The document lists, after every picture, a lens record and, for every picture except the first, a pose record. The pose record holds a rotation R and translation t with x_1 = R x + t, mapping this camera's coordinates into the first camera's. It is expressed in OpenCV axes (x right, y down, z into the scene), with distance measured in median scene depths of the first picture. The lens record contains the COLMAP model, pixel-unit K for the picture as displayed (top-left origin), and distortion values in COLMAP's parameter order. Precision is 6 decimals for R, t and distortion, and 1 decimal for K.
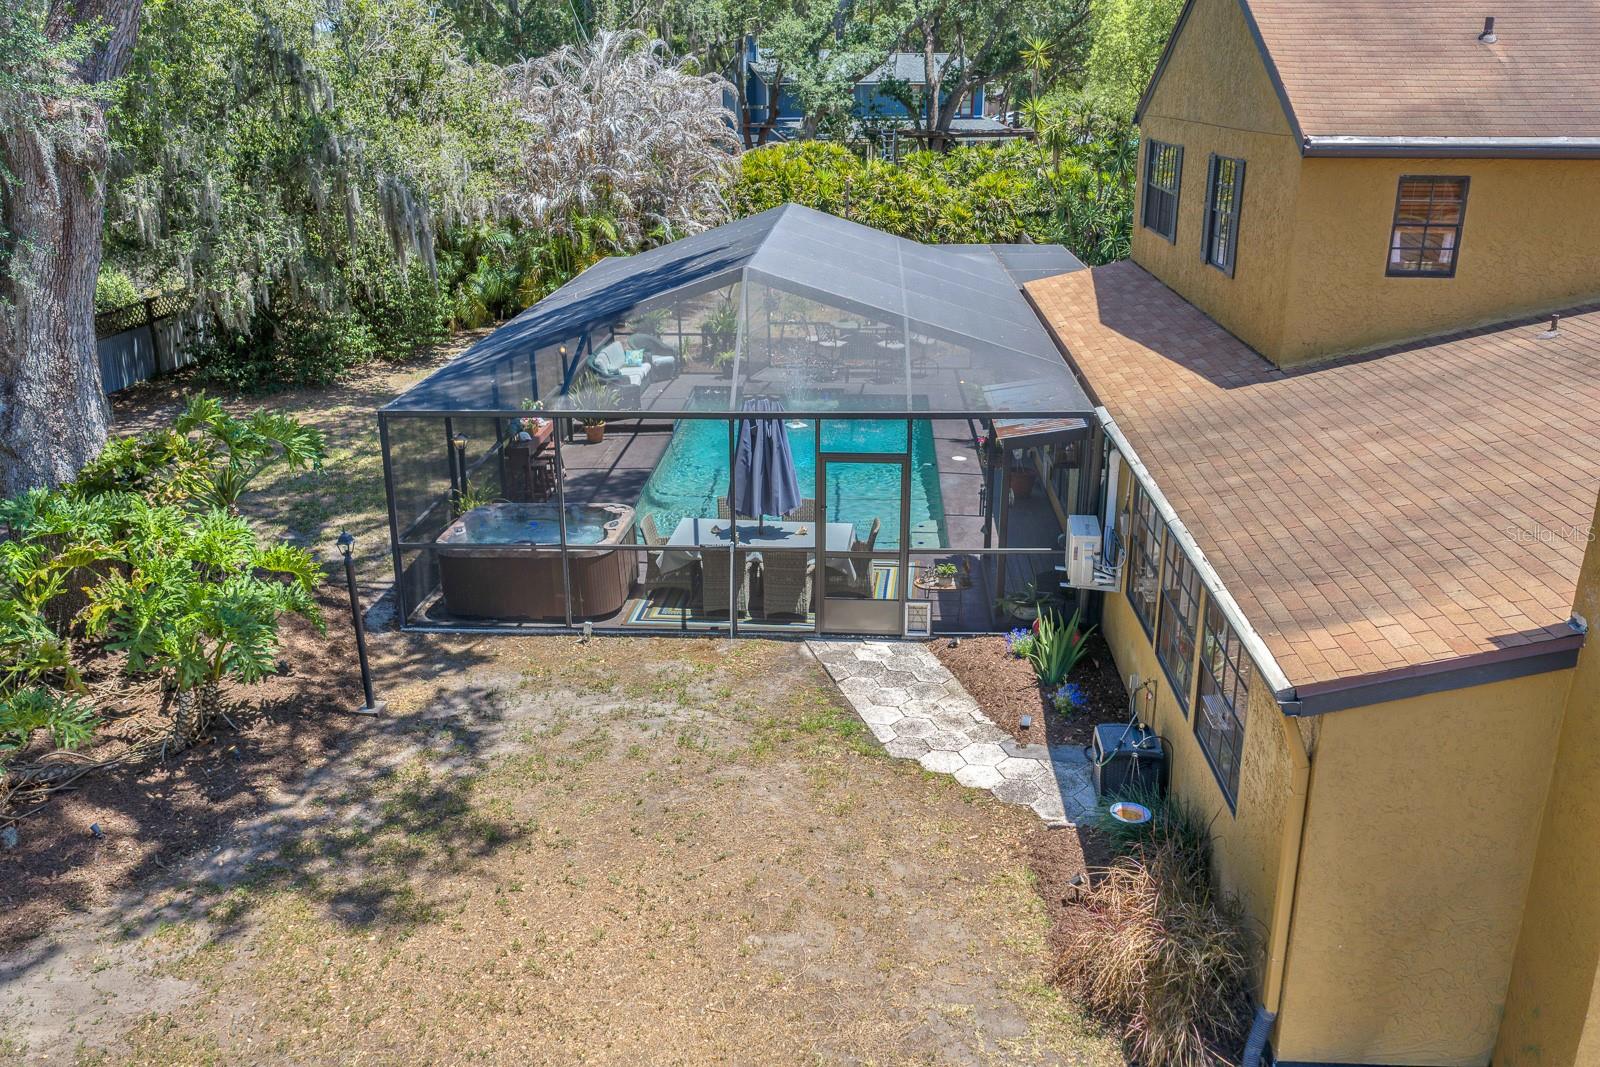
lens RADIAL K [[1314.9, 0, 796.7], [0, 1314.9, 527.3], [0, 0, 1]] dist [0.049597, -0.113585]
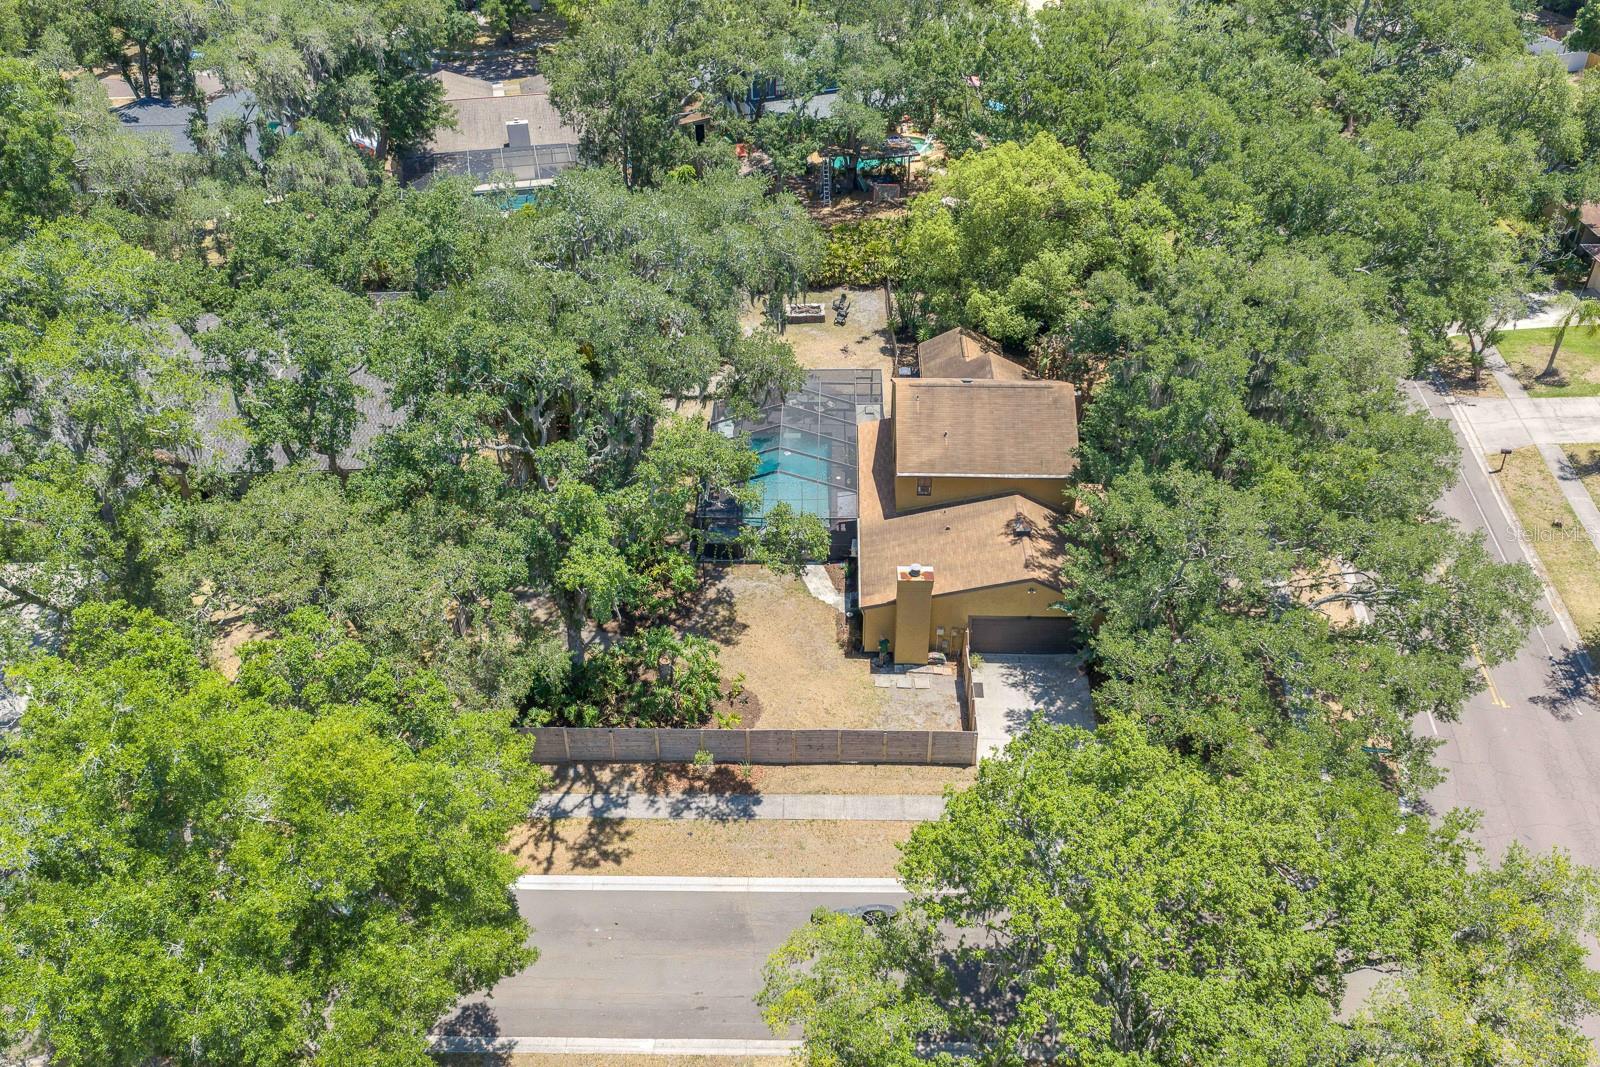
lens RADIAL K [[1314.9, 0, 796.7], [0, 1314.9, 527.3], [0, 0, 1]] dist [0.049597, -0.113585]
pose [[0.996490, -0.078728, -0.028459, 0.168952], [0.083703, 0.942638, 0.323153, -1.642520], [0.001386, -0.324401, 0.945919, -3.511136]]
